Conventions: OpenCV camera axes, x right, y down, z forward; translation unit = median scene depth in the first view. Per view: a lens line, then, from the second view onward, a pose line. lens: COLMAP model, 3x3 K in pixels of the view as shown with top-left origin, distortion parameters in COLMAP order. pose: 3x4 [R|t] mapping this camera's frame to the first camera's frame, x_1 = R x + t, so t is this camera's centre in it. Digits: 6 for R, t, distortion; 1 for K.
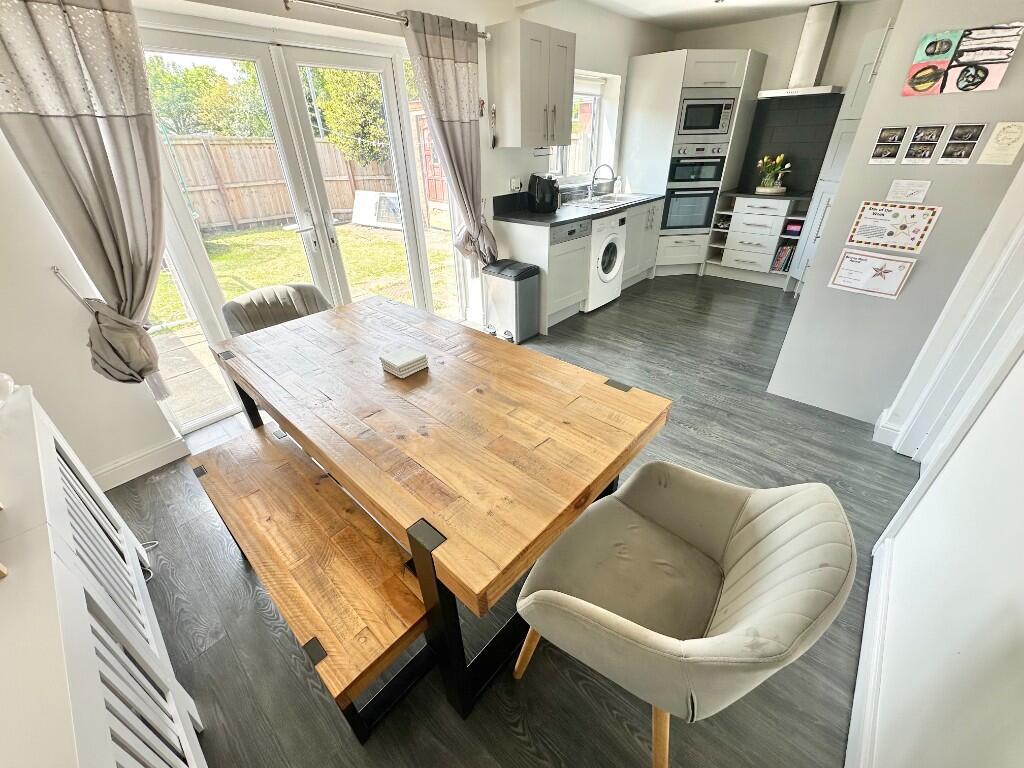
lens RADIAL K [[407.9, 0, 512.6], [0, 407.9, 382.1], [0, 0, 1]] dist [-0.002980, 0.000305]
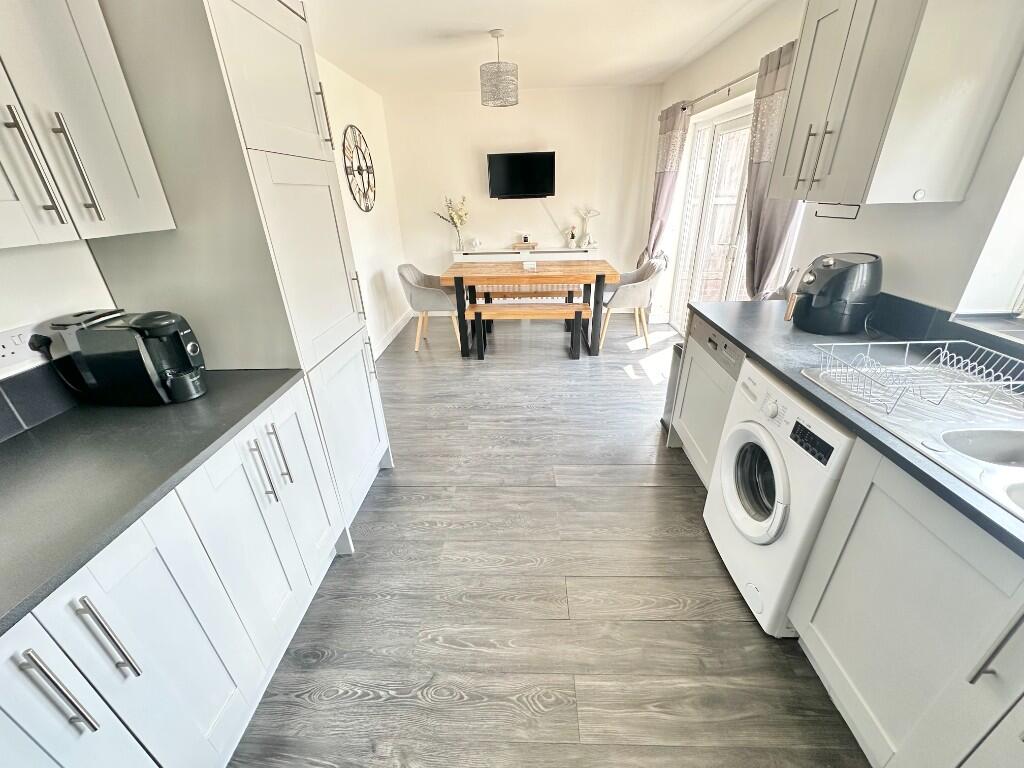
lens RADIAL K [[407.9, 0, 512.6], [0, 407.9, 382.1], [0, 0, 1]] dist [-0.002980, 0.000305]
pose [[-0.762124, 0.315543, -0.565331, 0.570412], [-0.292938, 0.610635, 0.735739, -0.547849], [0.577368, 0.726332, -0.372945, 0.882395]]
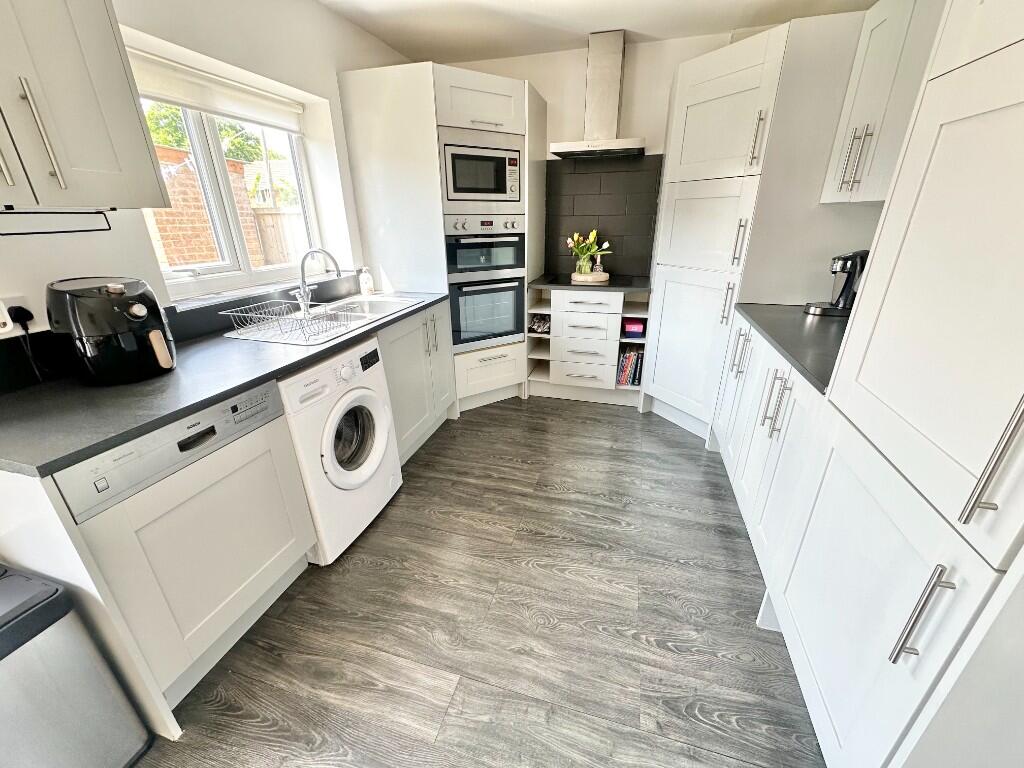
lens RADIAL K [[407.9, 0, 512.6], [0, 407.9, 382.1], [0, 0, 1]] dist [-0.002980, 0.000305]
pose [[0.899613, -0.153853, 0.408688, 0.204535], [0.216332, 0.969985, -0.111039, -0.258500], [-0.379337, 0.188305, 0.905894, 0.467823]]
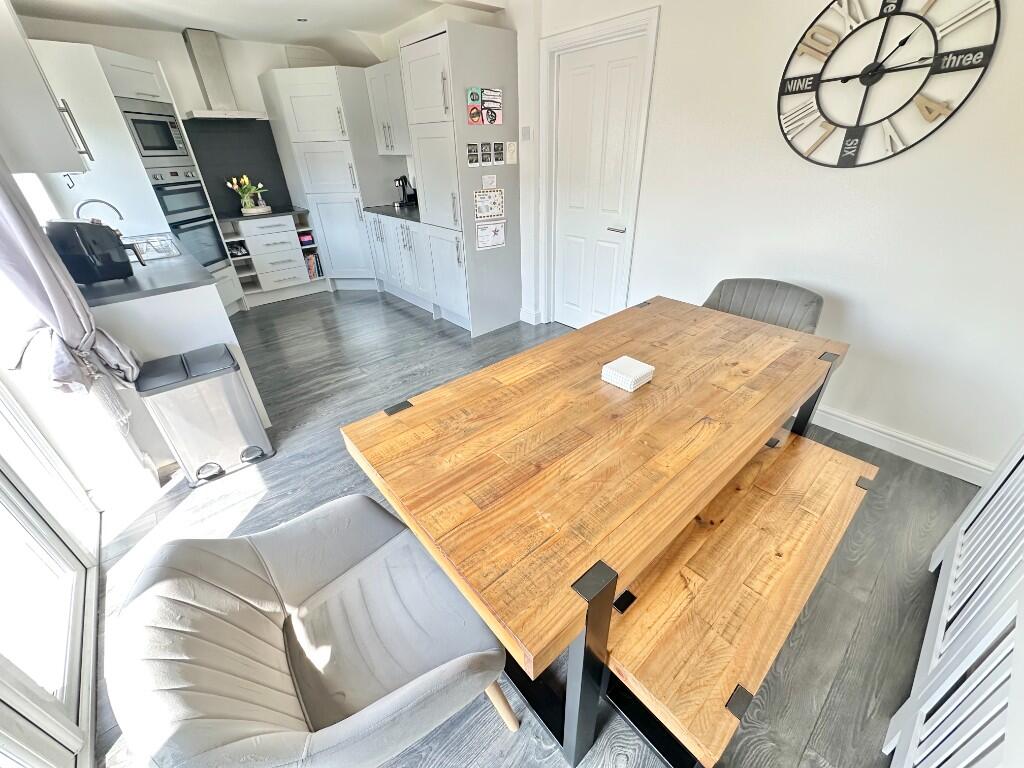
lens RADIAL K [[407.9, 0, 512.6], [0, 407.9, 382.1], [0, 0, 1]] dist [-0.002980, 0.000305]
pose [[0.121230, -0.481090, 0.868248, -0.386249], [0.530892, 0.770507, 0.352806, -0.173687], [-0.838724, 0.418175, 0.348816, 0.315123]]
